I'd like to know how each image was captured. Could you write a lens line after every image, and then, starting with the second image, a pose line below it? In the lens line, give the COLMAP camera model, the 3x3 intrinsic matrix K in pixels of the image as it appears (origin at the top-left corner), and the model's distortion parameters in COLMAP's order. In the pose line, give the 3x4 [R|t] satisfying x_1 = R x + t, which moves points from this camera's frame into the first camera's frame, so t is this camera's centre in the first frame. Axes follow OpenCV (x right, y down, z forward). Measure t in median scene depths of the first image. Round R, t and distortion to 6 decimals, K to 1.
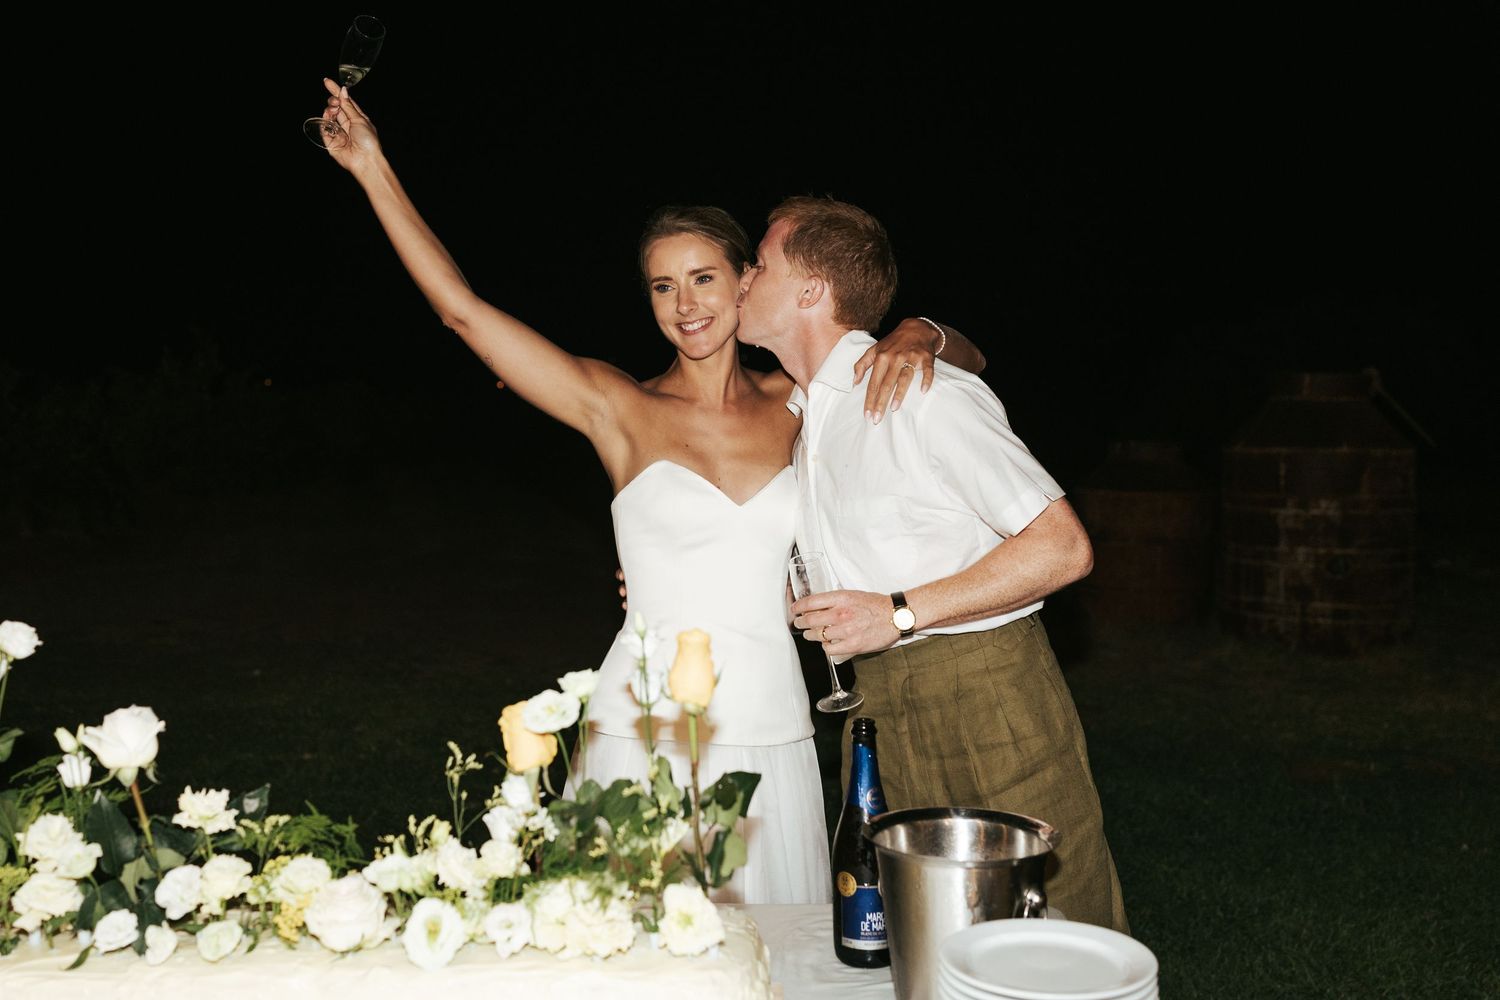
lens RADIAL K [[1700.7, 0, 753.5], [0, 1700.7, 451.9], [0, 0, 1]] dist [-0.004001, 0.000000]
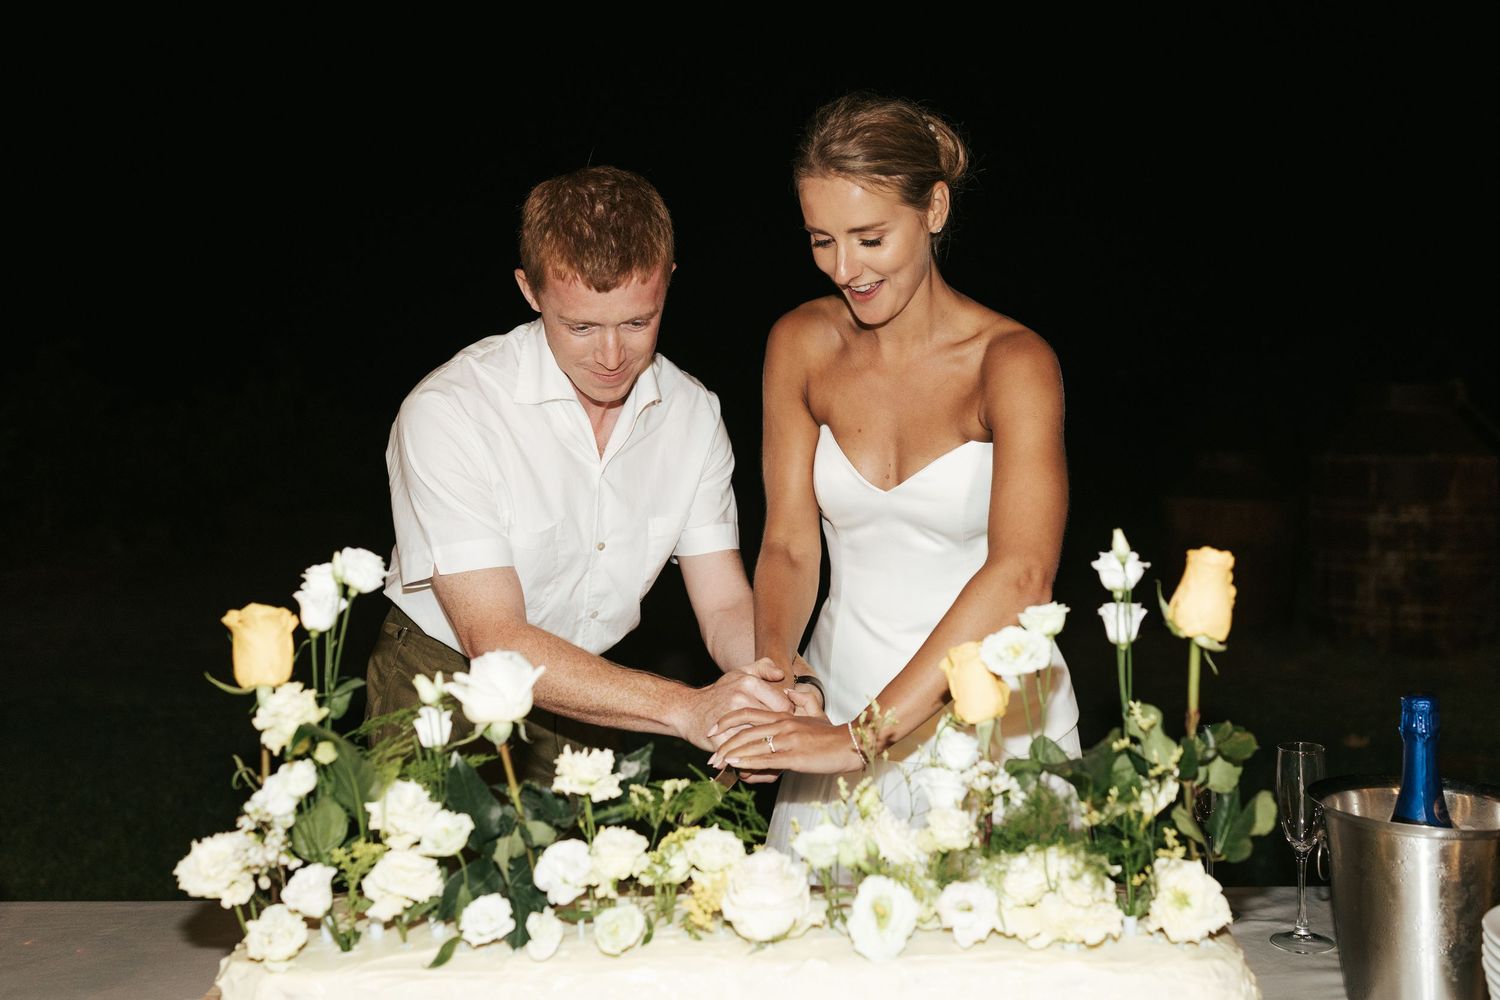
lens RADIAL K [[1527.0, 0, 773.9], [0, 1527.0, 479.3], [0, 0, 1]] dist [0.009293, 0.000000]
pose [[0.999224, 0.001943, 0.039332, -0.263280], [-0.001318, 0.999873, -0.015899, 0.078165], [-0.039358, 0.015835, 0.999100, 0.244013]]
